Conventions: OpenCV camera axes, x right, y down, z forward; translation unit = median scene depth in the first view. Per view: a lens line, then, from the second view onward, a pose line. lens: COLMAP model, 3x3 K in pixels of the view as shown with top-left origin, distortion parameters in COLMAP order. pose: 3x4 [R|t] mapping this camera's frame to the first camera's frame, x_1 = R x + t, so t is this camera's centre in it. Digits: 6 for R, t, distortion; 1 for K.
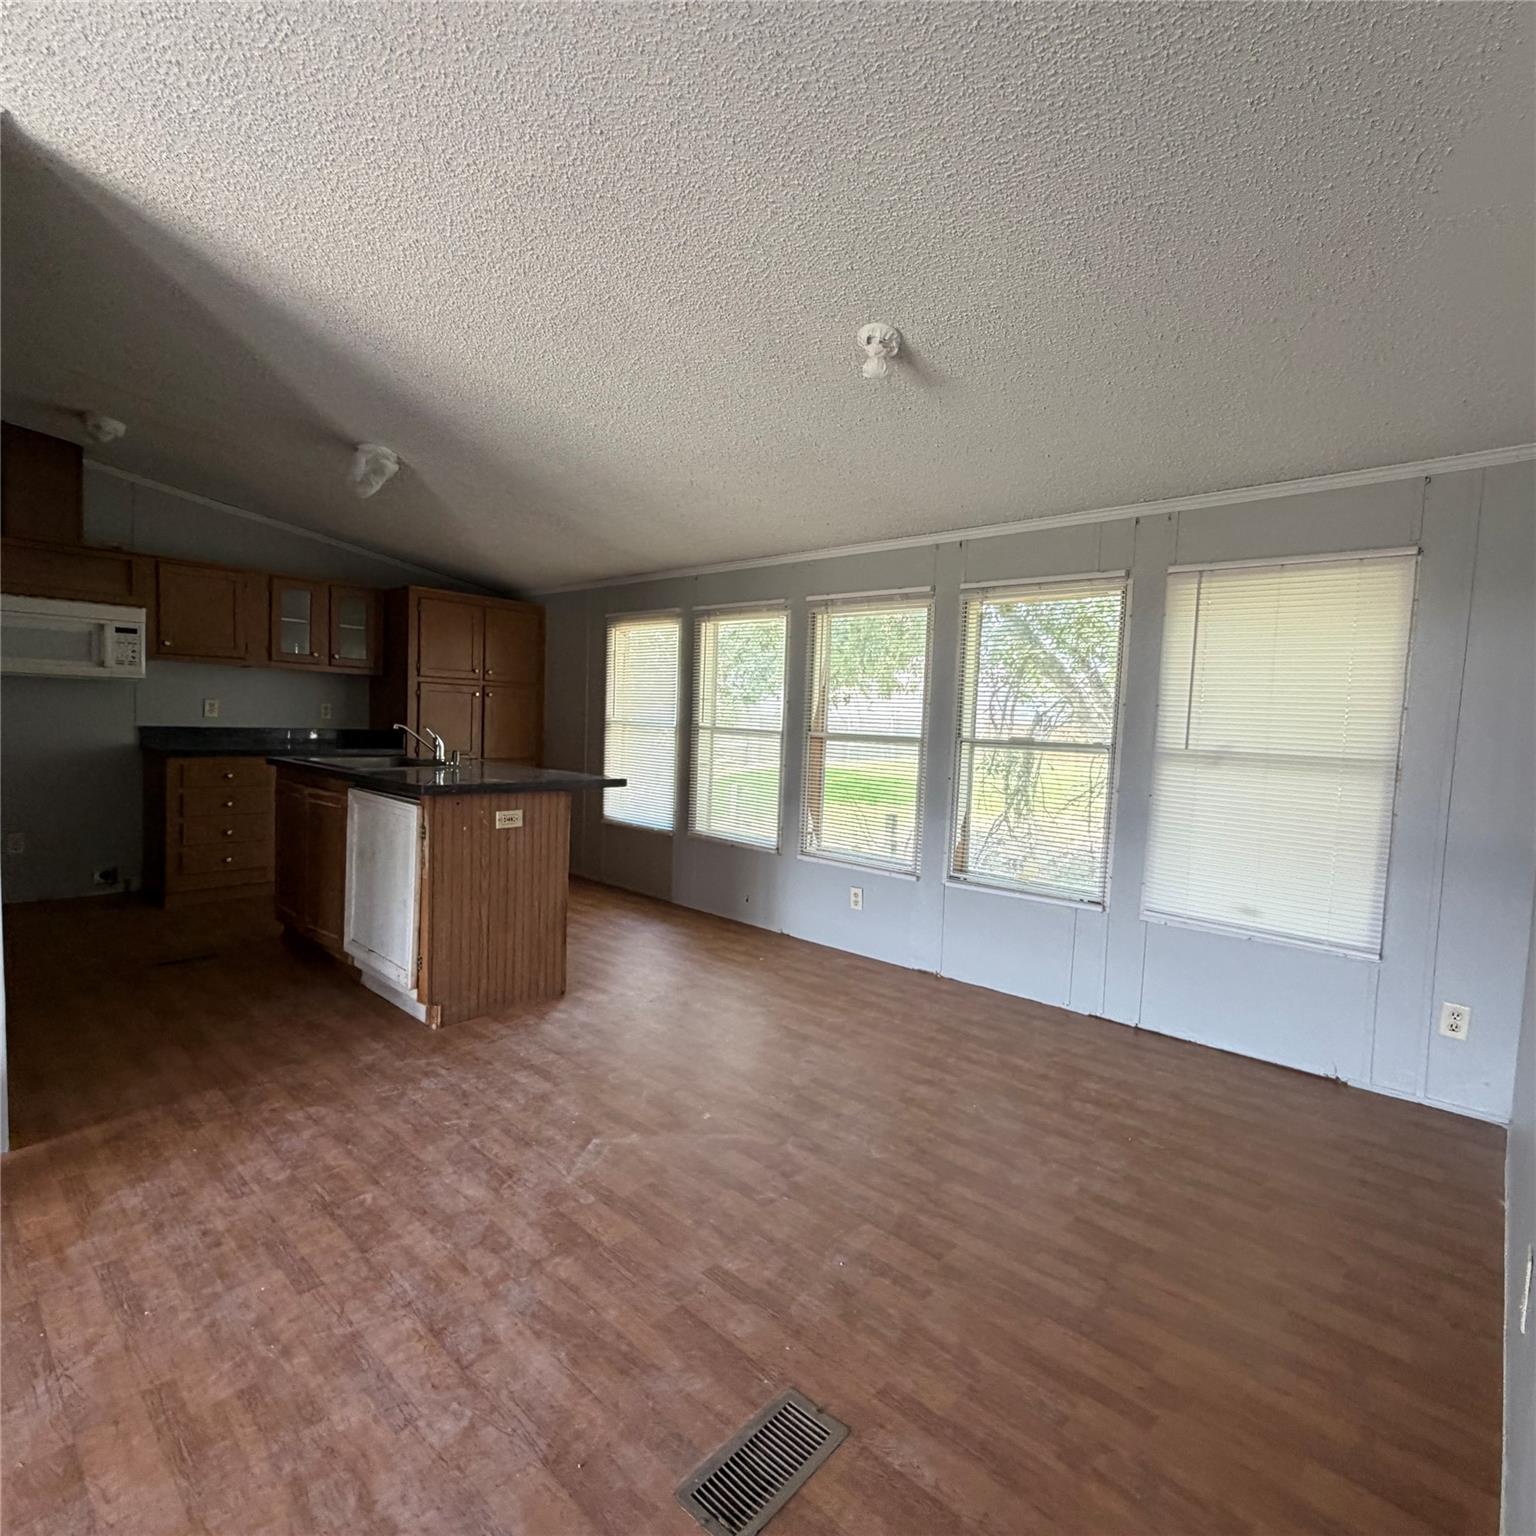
lens RADIAL K [[817.7, 0, 761.6], [0, 817.7, 768.7], [0, 0, 1]] dist [0.002074, 0.001136]
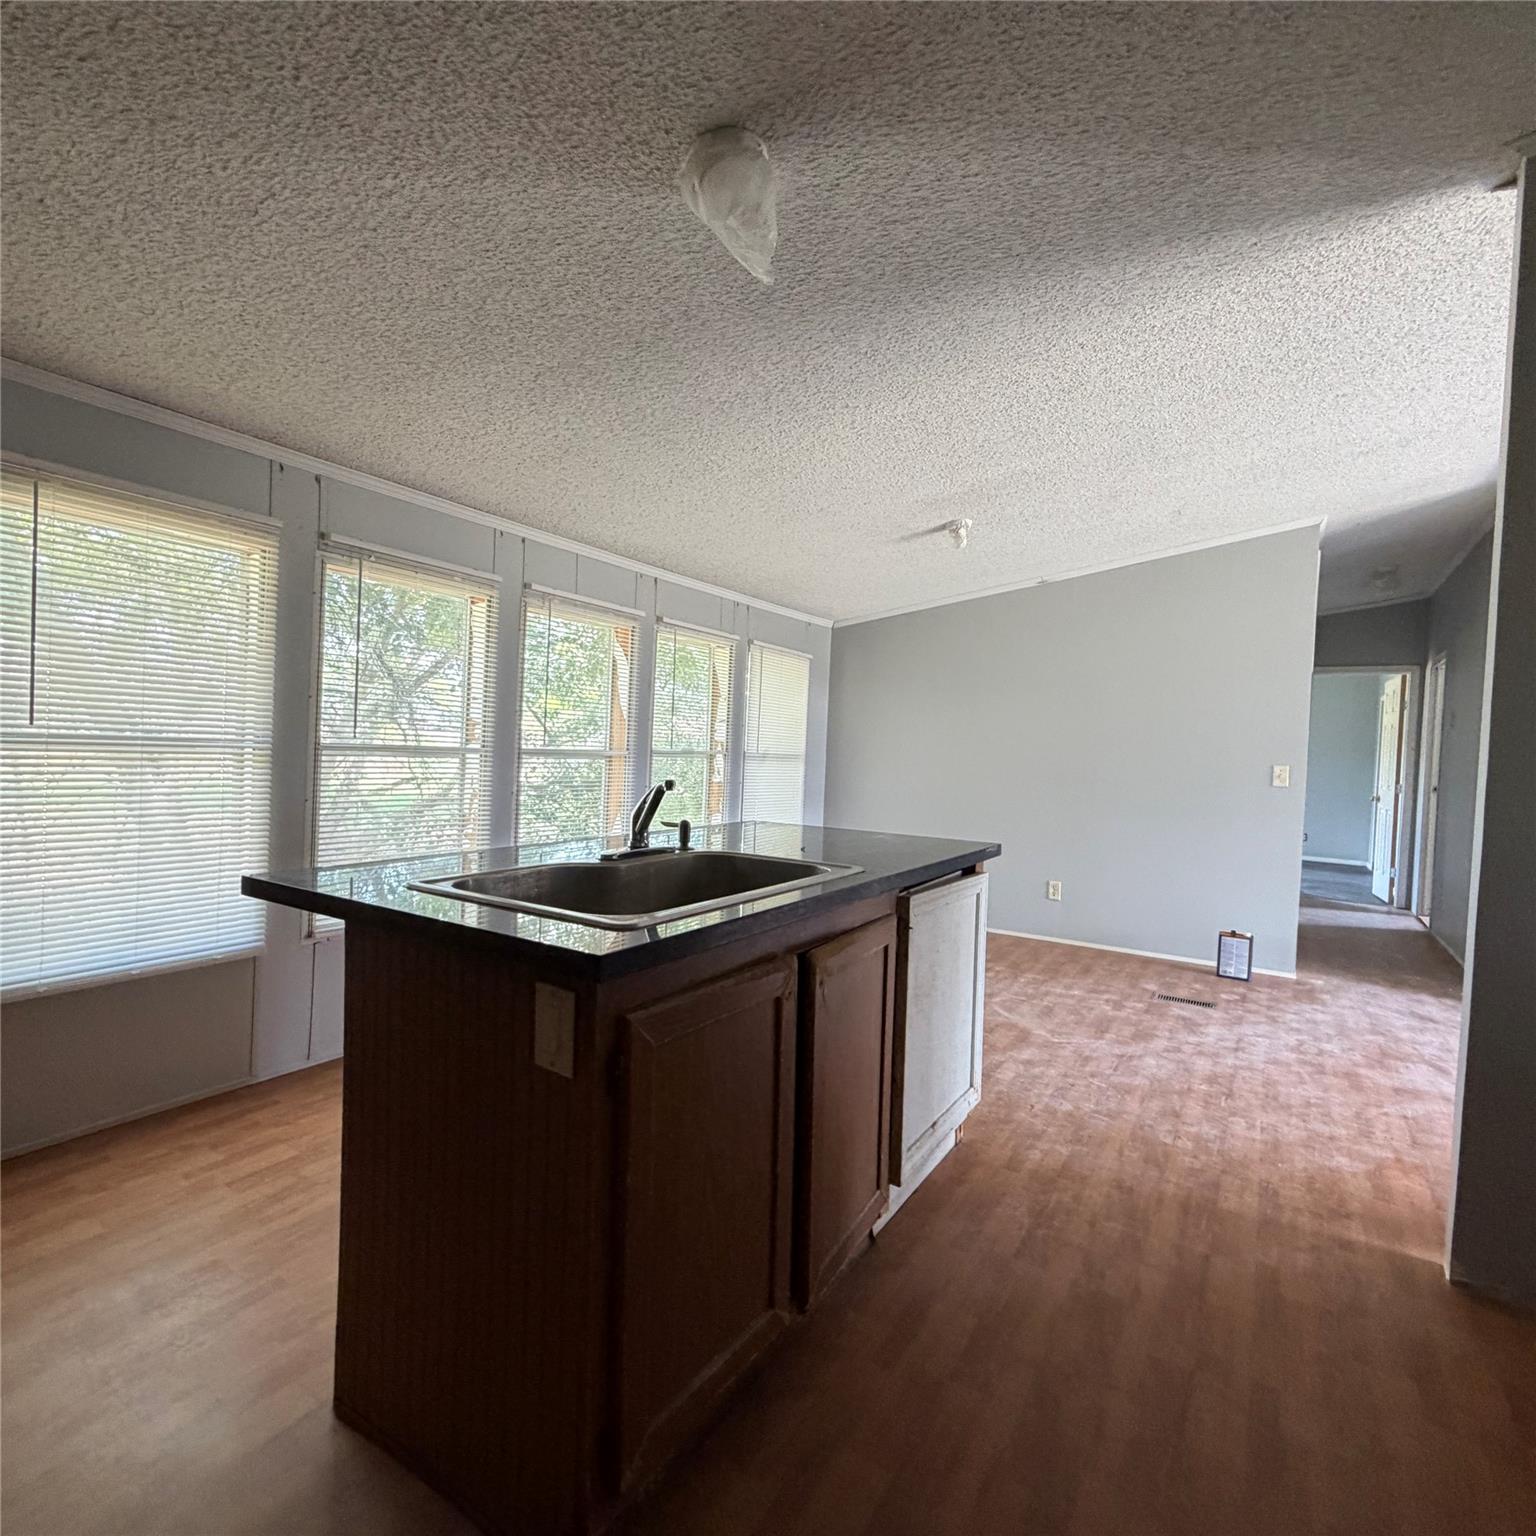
lens RADIAL K [[817.7, 0, 761.6], [0, 817.7, 768.7], [0, 0, 1]] dist [0.002074, 0.001136]
pose [[-0.180218, -0.072448, 0.980955, -1.660105], [0.014366, 0.996984, 0.076271, -0.176979], [-0.983522, 0.027838, -0.178634, 1.923726]]
